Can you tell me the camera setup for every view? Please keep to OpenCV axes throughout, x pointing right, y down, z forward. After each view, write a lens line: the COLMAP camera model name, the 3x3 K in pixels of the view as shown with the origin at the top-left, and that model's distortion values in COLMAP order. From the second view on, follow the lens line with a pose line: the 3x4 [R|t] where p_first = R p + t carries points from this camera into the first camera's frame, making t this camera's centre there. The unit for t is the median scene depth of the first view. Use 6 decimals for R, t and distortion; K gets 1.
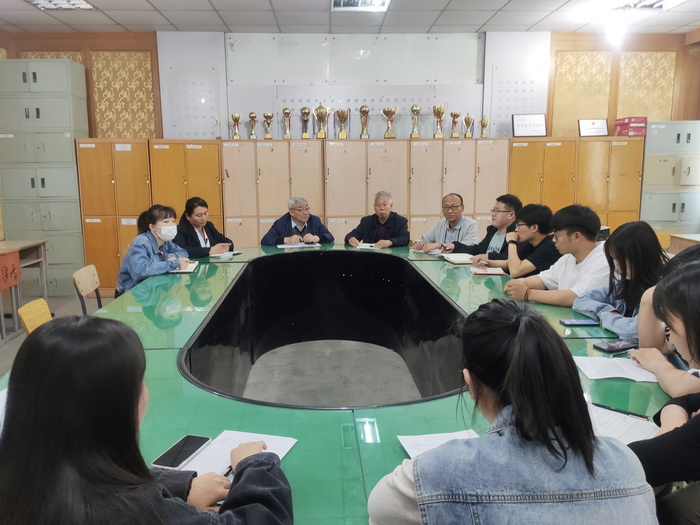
lens RADIAL K [[515.8, 0, 350.0], [0, 515.8, 262.5], [0, 0, 1]] dist [0.064382, -0.103222]
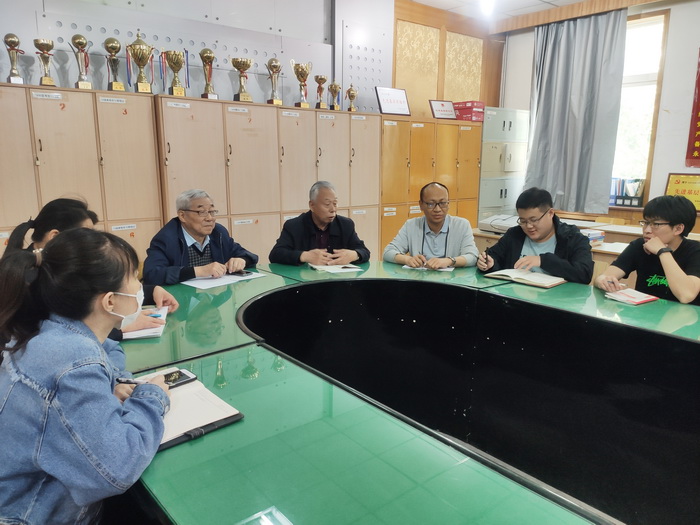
lens RADIAL K [[515.8, 0, 350.0], [0, 515.8, 262.5], [0, 0, 1]] dist [0.064382, -0.103222]
pose [[0.801082, -0.101303, 0.589919, -0.243451], [0.086964, 0.994814, 0.052740, -0.051550], [-0.592203, 0.009053, 0.805738, 0.359424]]
